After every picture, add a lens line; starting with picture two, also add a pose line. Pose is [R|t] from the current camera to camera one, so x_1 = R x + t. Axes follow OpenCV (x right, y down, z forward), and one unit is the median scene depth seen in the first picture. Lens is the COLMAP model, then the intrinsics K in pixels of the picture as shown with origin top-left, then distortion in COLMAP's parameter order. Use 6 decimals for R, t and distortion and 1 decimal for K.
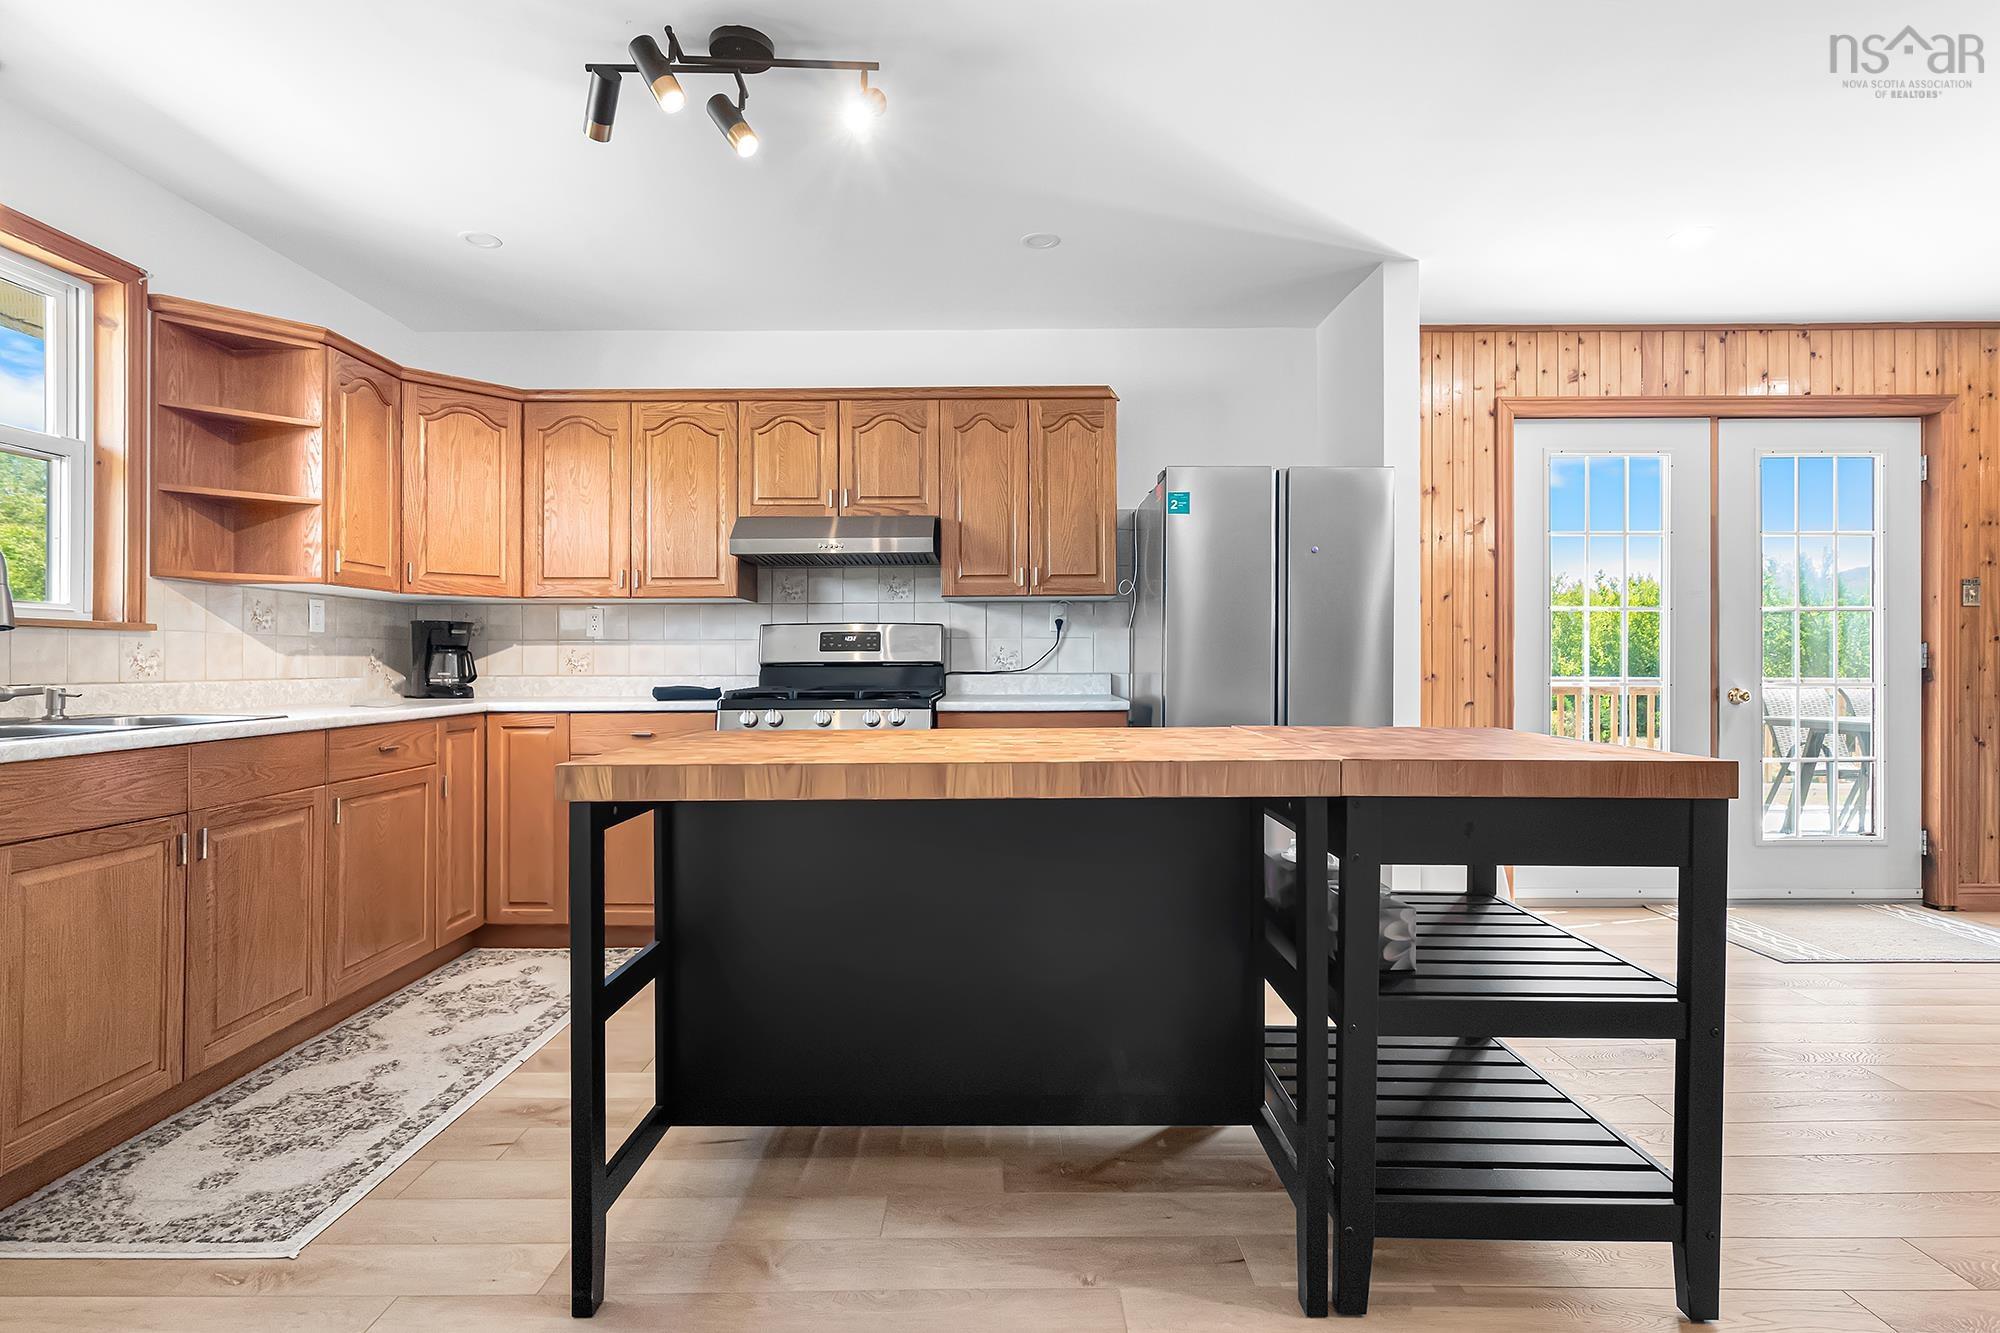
lens RADIAL K [[1015.8, 0, 1006.5], [0, 1015.8, 658.1], [0, 0, 1]] dist [0.000636, -0.000866]
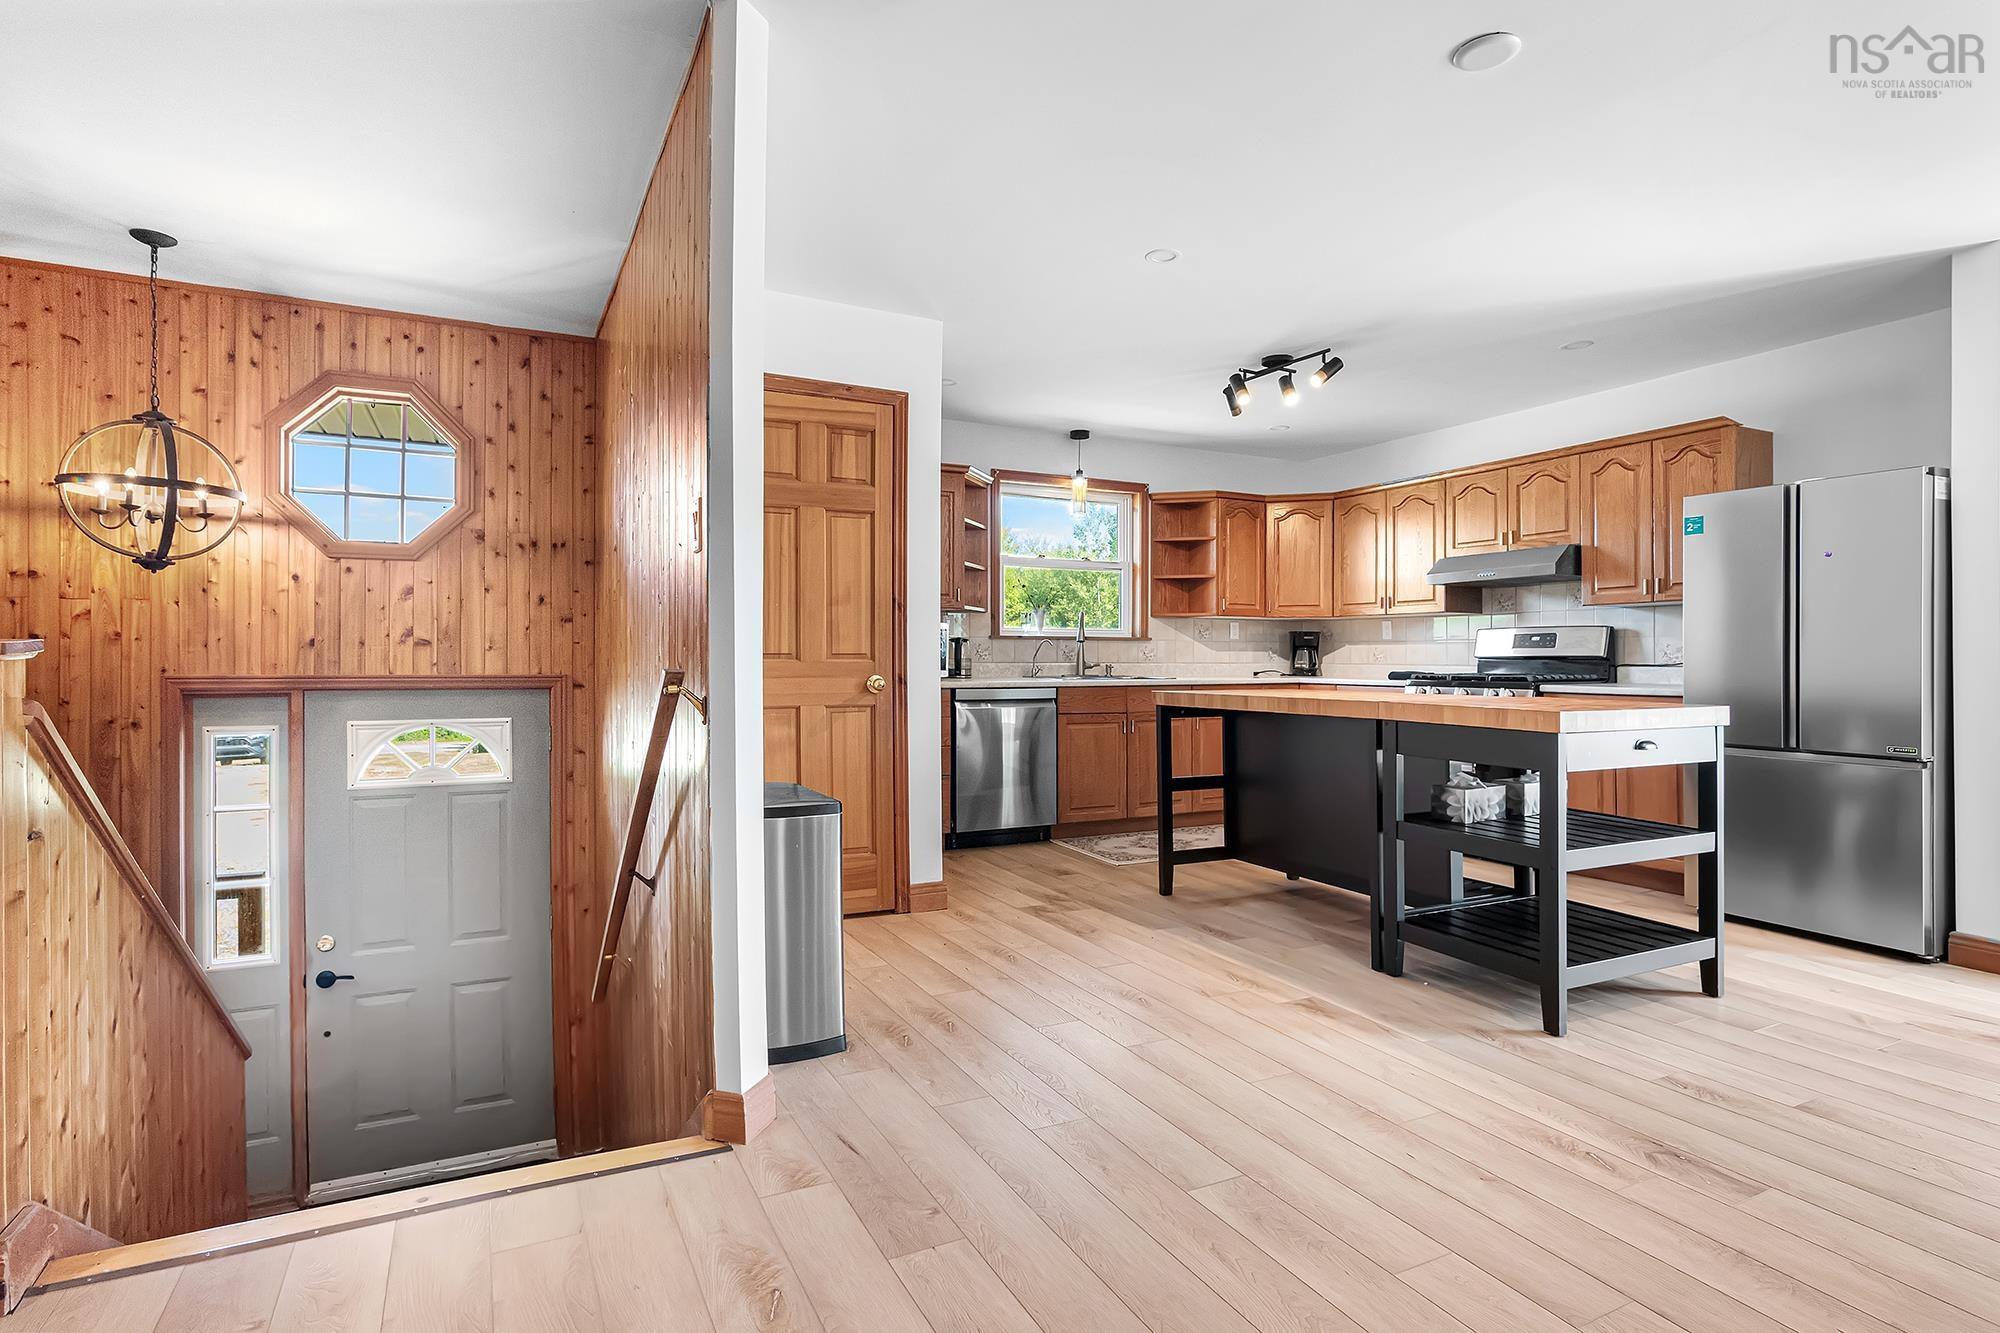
lens RADIAL K [[981.5, 0, 918.6], [0, 981.5, 608.3], [0, 0, 1]] dist [-0.011237, -0.001167]
pose [[0.399633, -0.041028, -0.915757, 0.794454], [-0.001966, 0.998957, -0.045614, 0.001824], [0.916673, 0.020029, 0.399136, -0.295225]]
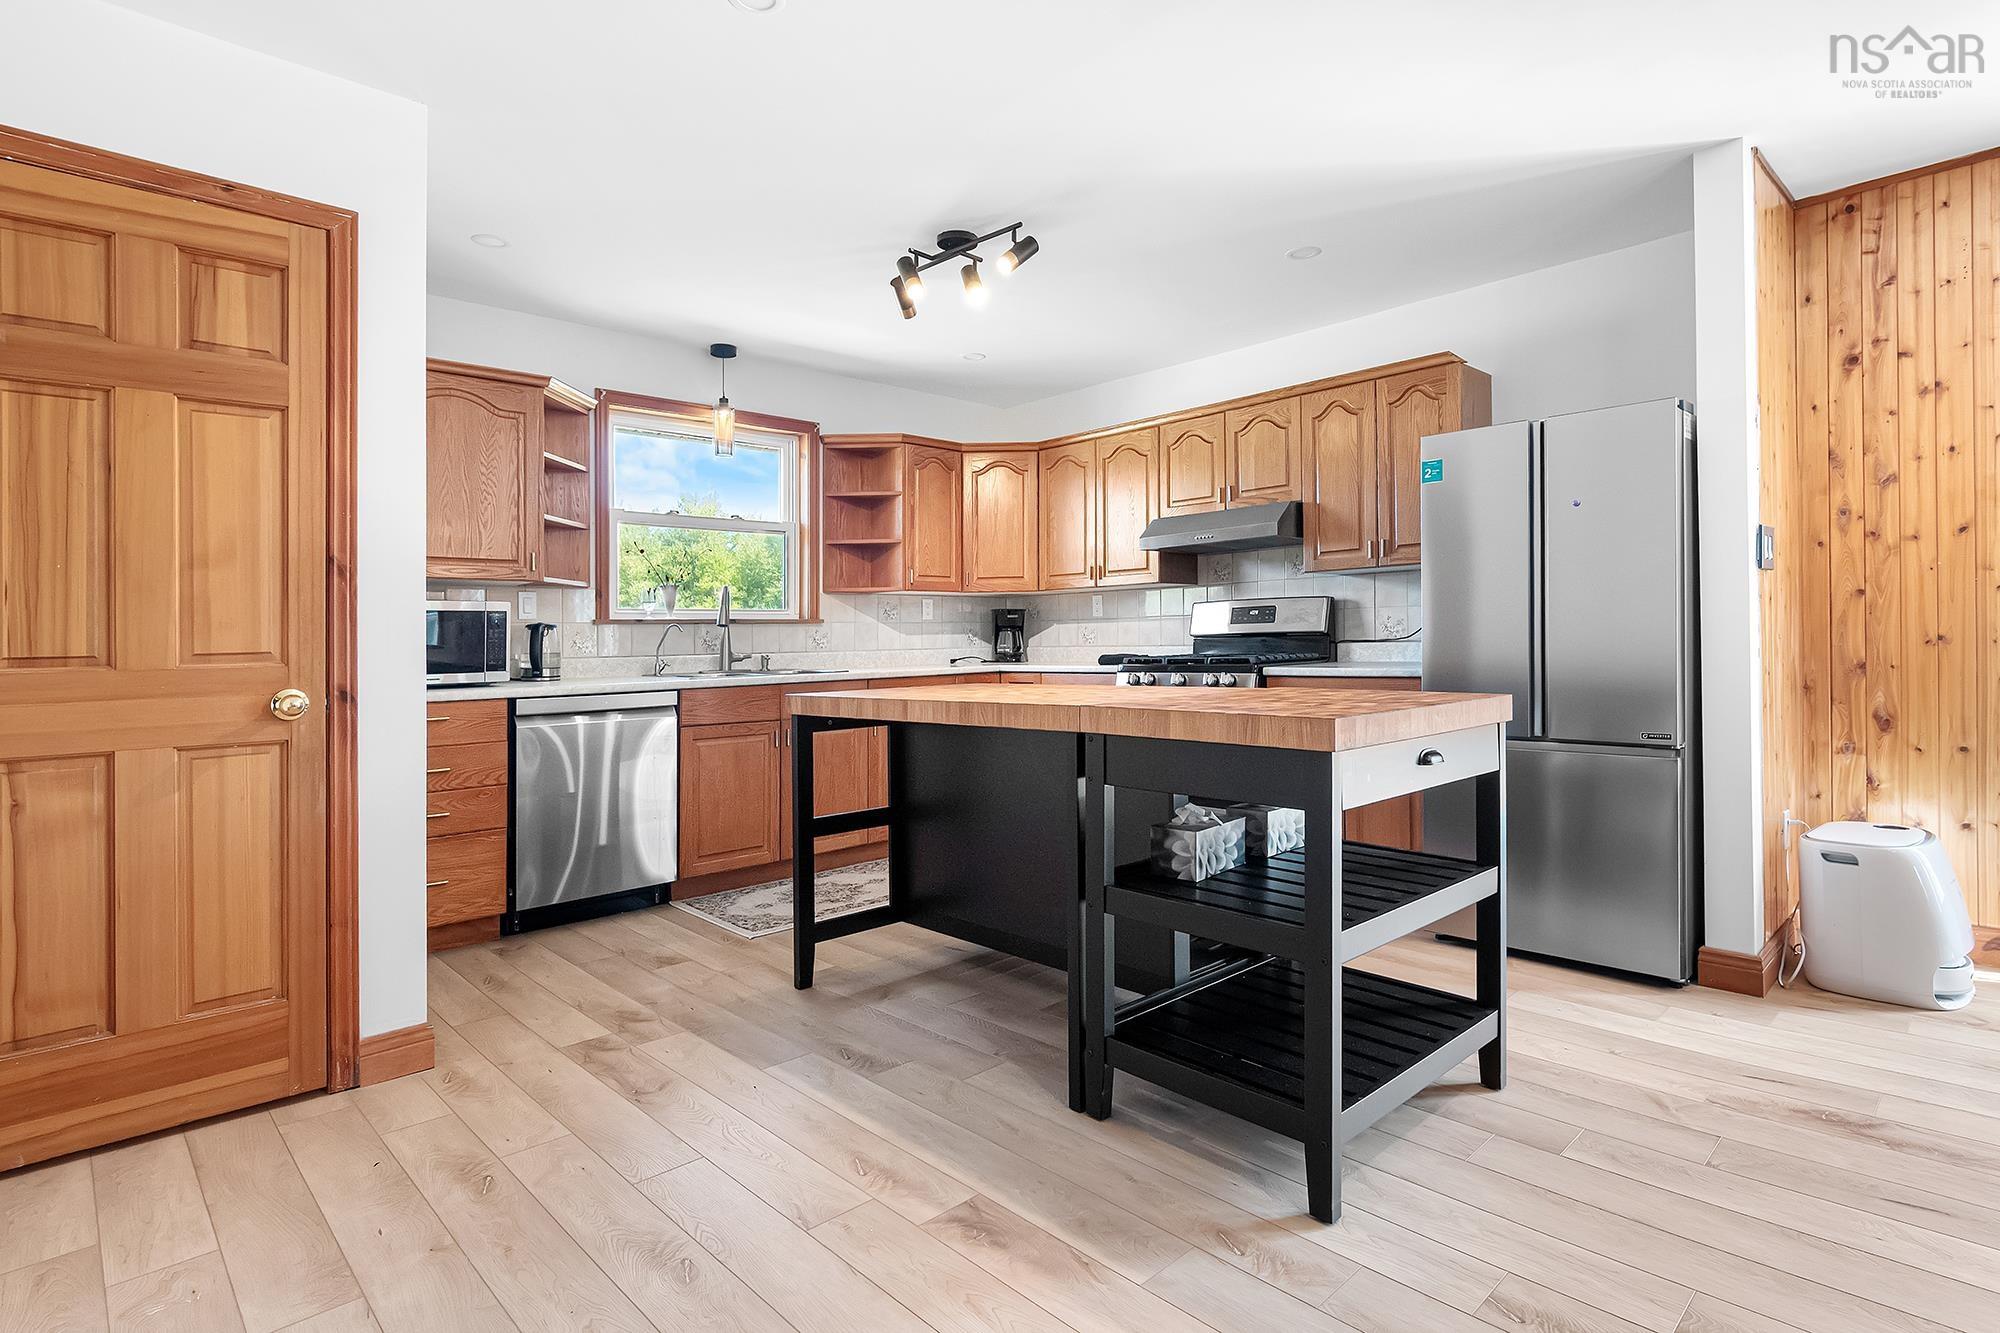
lens RADIAL K [[1023.1, 0, 999.9], [0, 1023.1, 622.6], [0, 0, 1]] dist [-0.001372, 0.000244]
pose [[0.685046, -0.023901, -0.728108, 0.559511], [0.020833, 0.999696, -0.013215, 0.002090], [0.728202, -0.006115, 0.685335, -0.007833]]
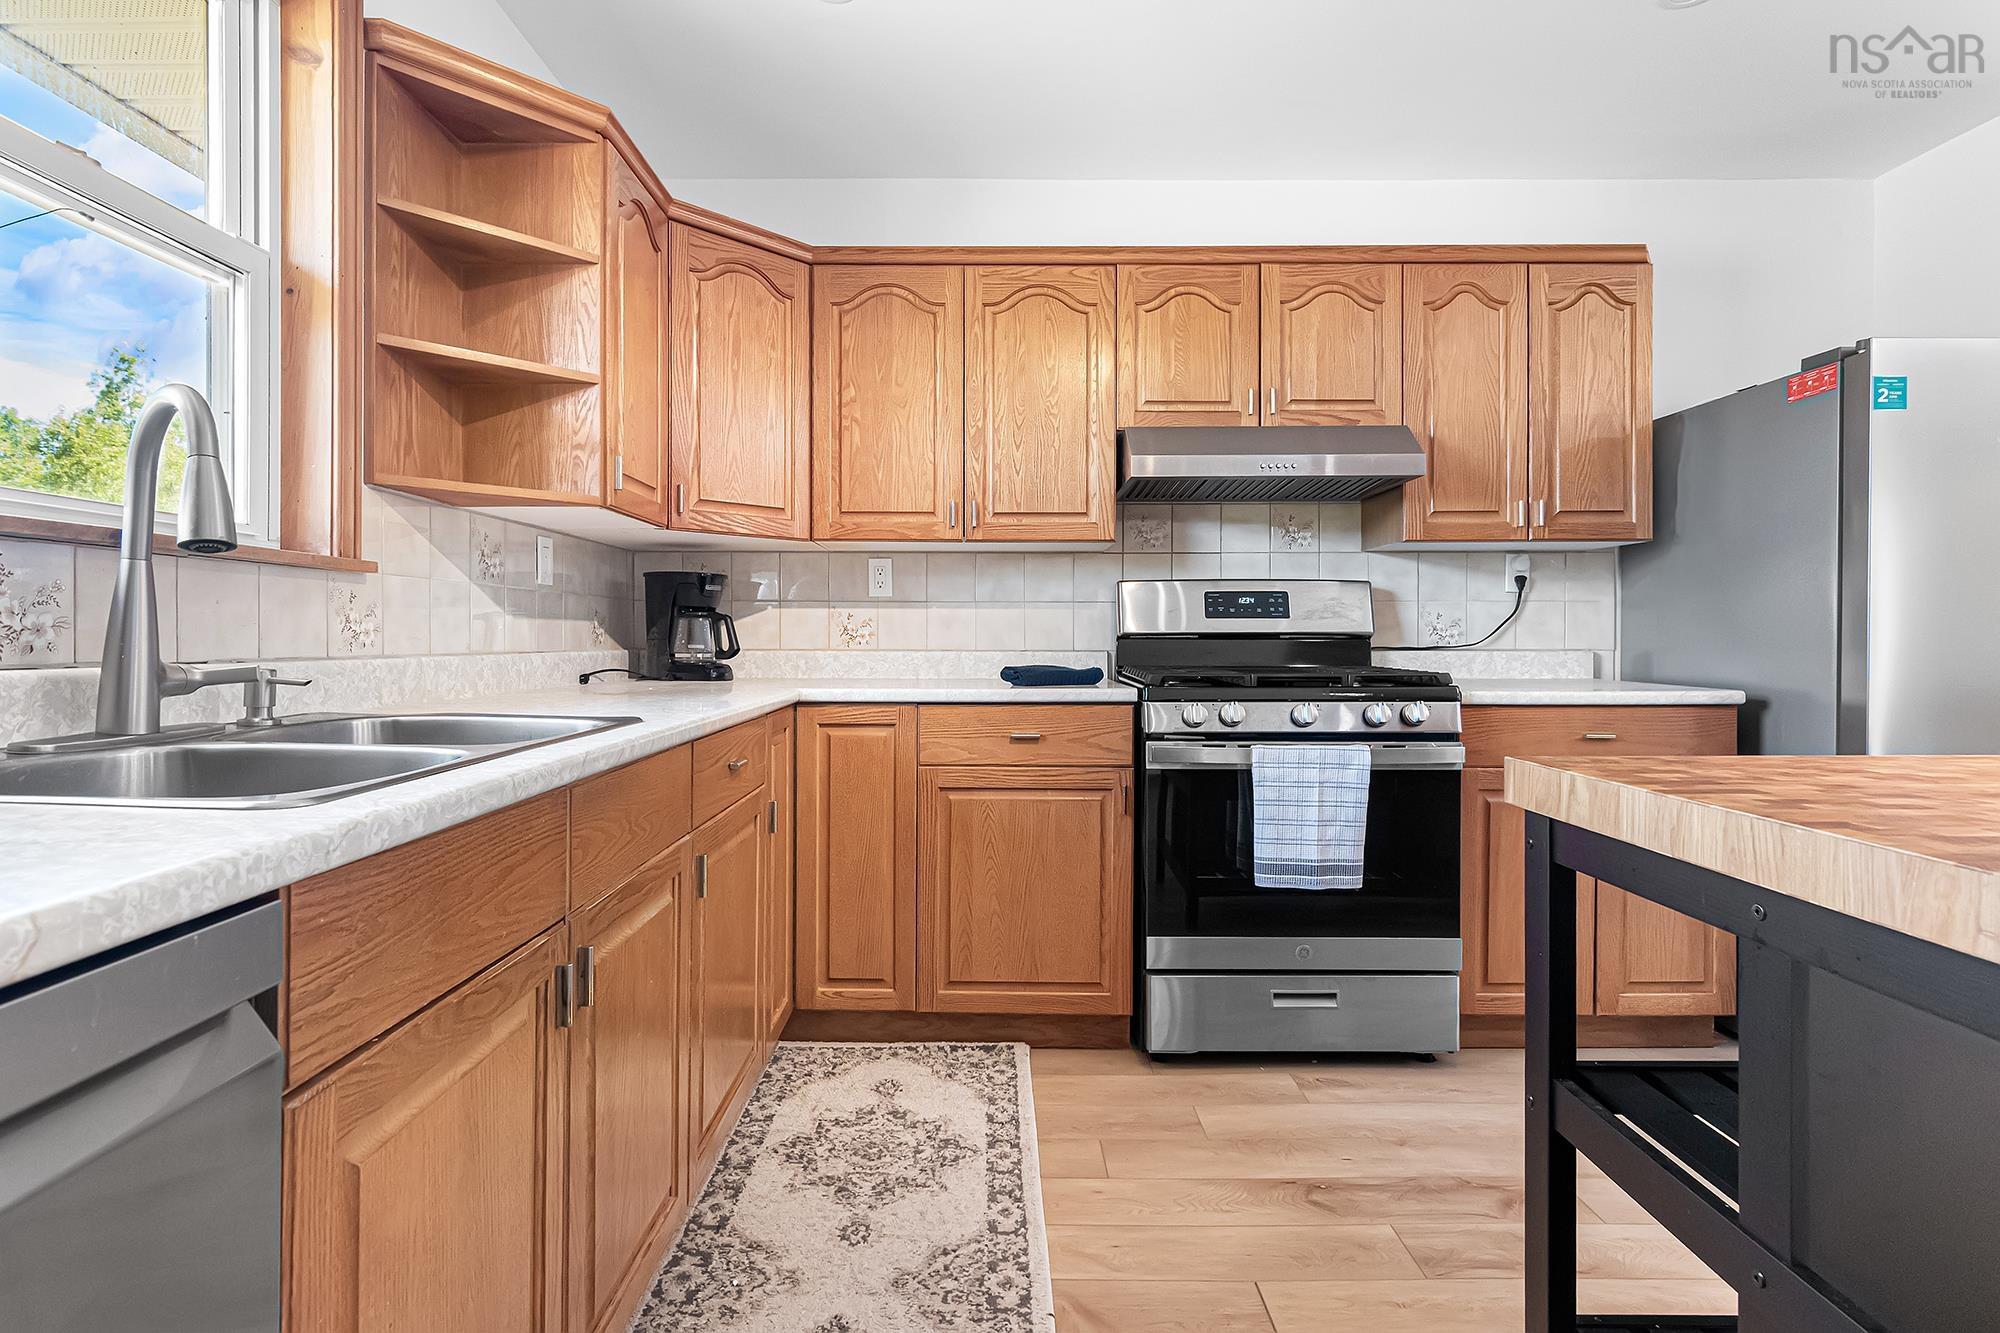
lens RADIAL K [[1007.8, 0, 998.3], [0, 1007.8, 644.1], [0, 0, 1]] dist [-0.000526, -0.000203]
pose [[0.999967, 0.004685, 0.006609, -0.380063], [-0.004749, 0.999941, 0.009736, 0.006538], [-0.006563, -0.009767, 0.999931, 0.318276]]
